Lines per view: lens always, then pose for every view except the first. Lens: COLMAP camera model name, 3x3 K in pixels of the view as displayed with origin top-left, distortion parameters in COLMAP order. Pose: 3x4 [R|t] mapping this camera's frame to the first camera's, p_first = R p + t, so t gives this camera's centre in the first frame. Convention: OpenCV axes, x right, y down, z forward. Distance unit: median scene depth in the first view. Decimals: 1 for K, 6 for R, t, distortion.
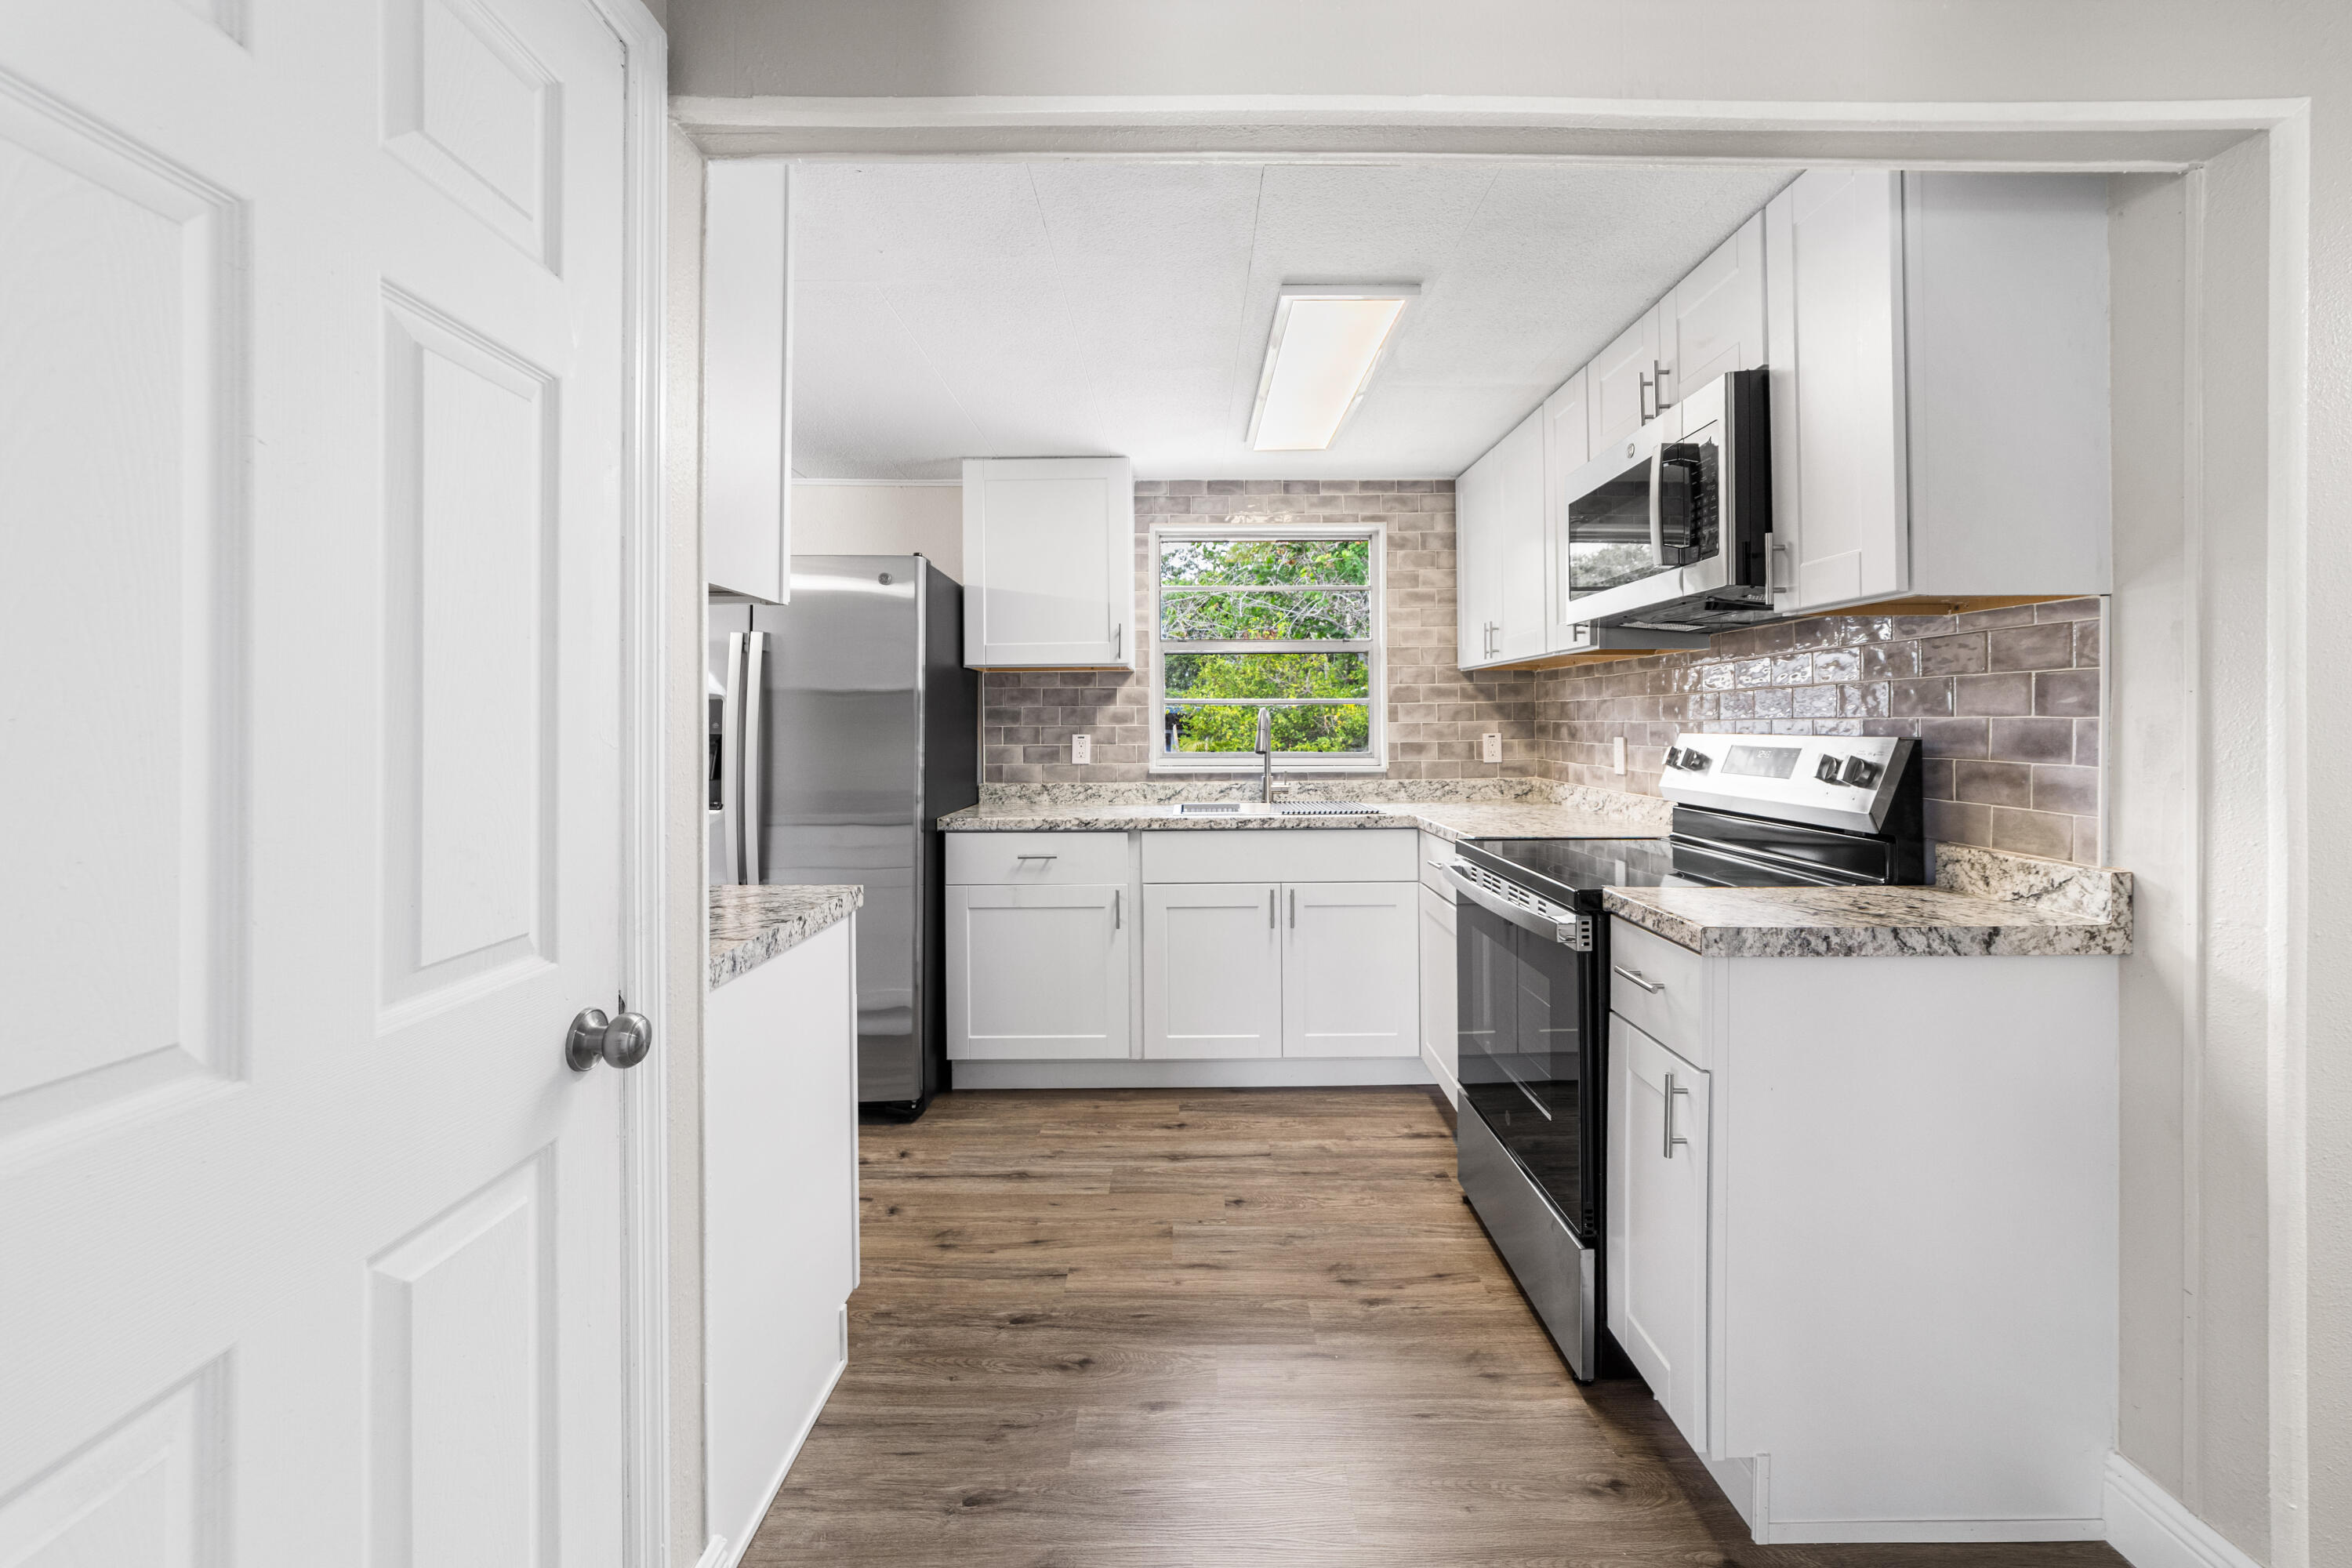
lens RADIAL K [[957.8, 0, 1184.6], [0, 957.8, 721.0], [0, 0, 1]] dist [-0.006931, 0.004861]
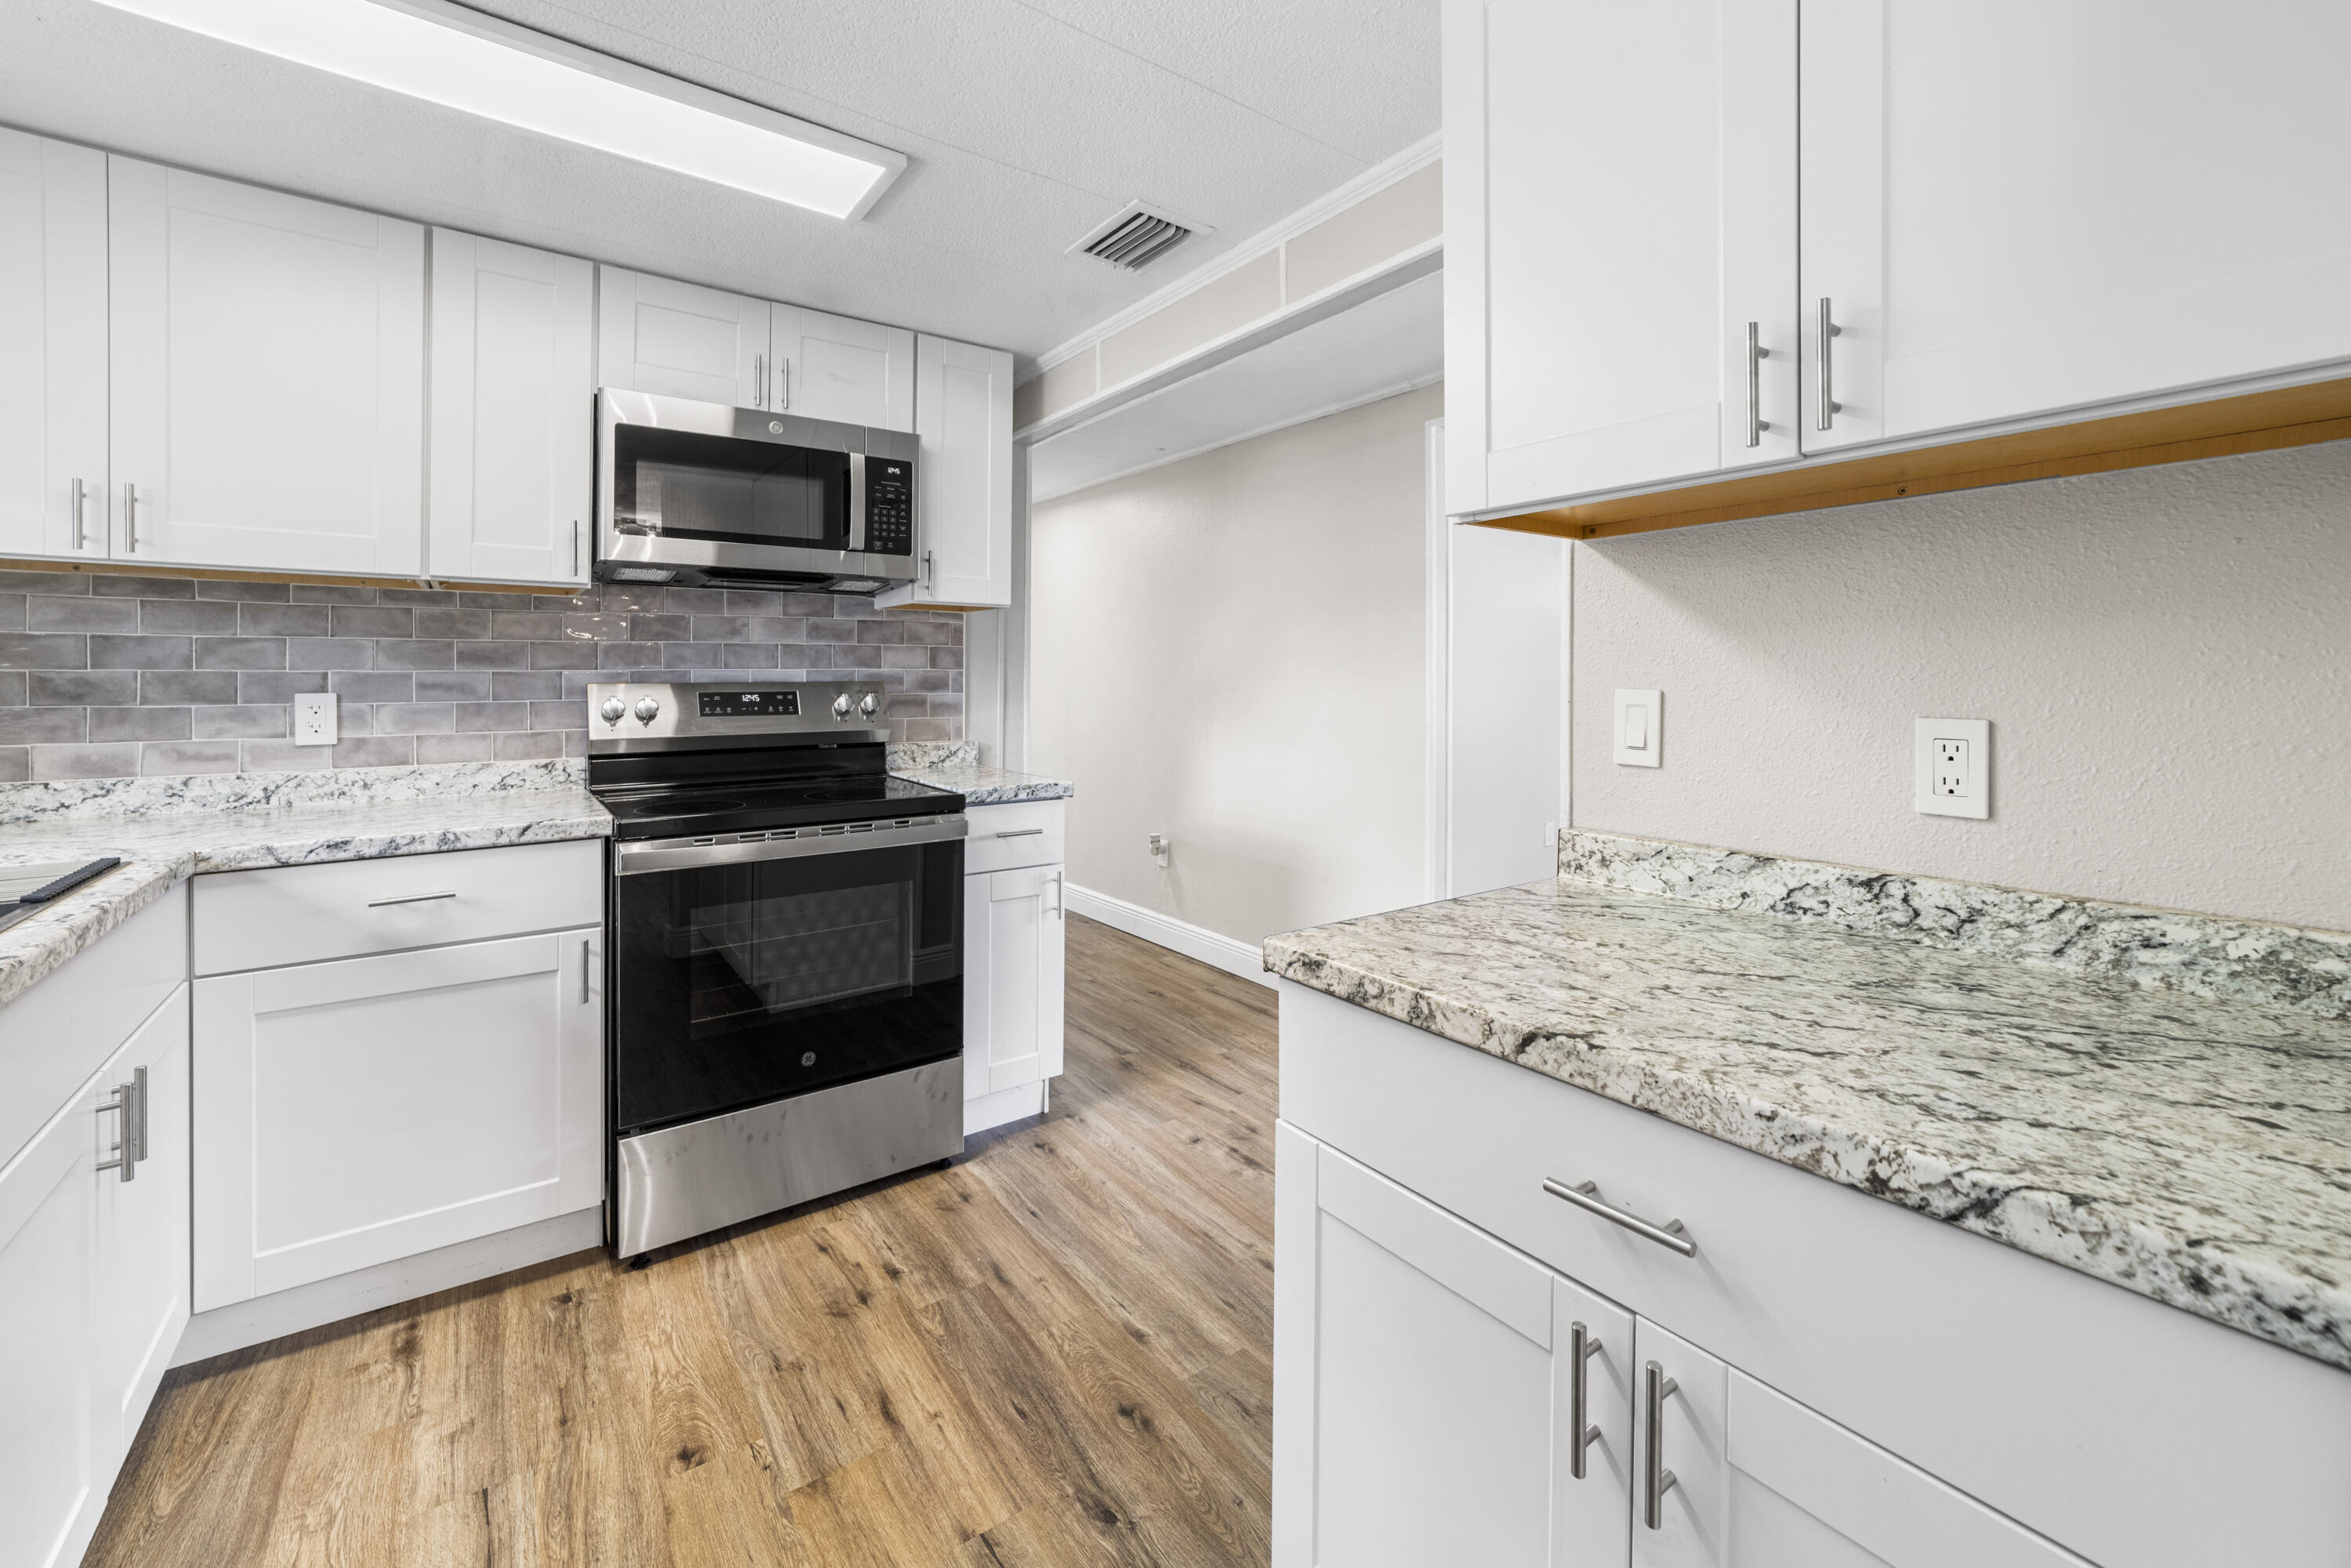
lens RADIAL K [[957.3, 0, 1192.3], [0, 957.3, 674.2], [0, 0, 1]] dist [-0.006931, 0.004861]
pose [[-0.593694, 0.000244, 0.804691, -0.502620], [0.000989, 0.999999, 0.000426, 0.002623], [-0.804690, 0.001049, -0.593694, 0.881570]]
